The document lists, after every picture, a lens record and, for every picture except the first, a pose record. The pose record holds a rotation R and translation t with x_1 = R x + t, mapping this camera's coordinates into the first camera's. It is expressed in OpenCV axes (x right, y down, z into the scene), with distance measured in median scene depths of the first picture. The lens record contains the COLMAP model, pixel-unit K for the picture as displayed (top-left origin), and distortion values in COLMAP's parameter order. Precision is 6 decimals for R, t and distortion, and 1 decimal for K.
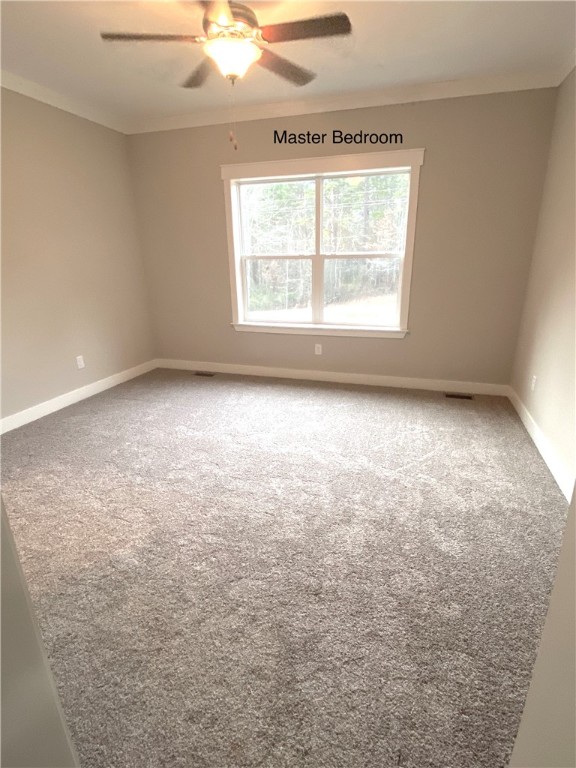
lens RADIAL K [[400.2, 0, 291.5], [0, 400.2, 384.9], [0, 0, 1]] dist [0.065489, -0.063383]
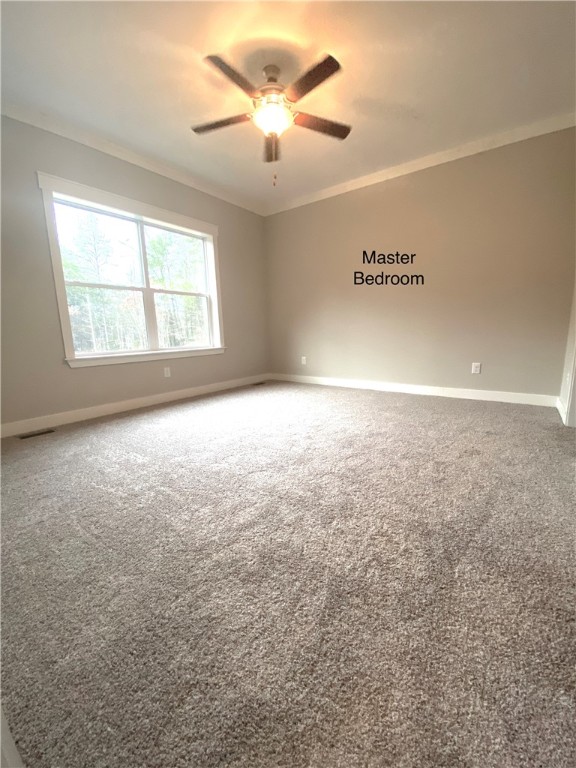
lens RADIAL K [[305.5, 0, 291.9], [0, 305.5, 387.7], [0, 0, 1]] dist [0.000666, -0.000029]
pose [[0.314086, -0.165471, 0.934863, -0.637249], [0.326337, 0.943511, 0.057362, 0.014084], [-0.891546, 0.287064, 0.350343, 0.436573]]
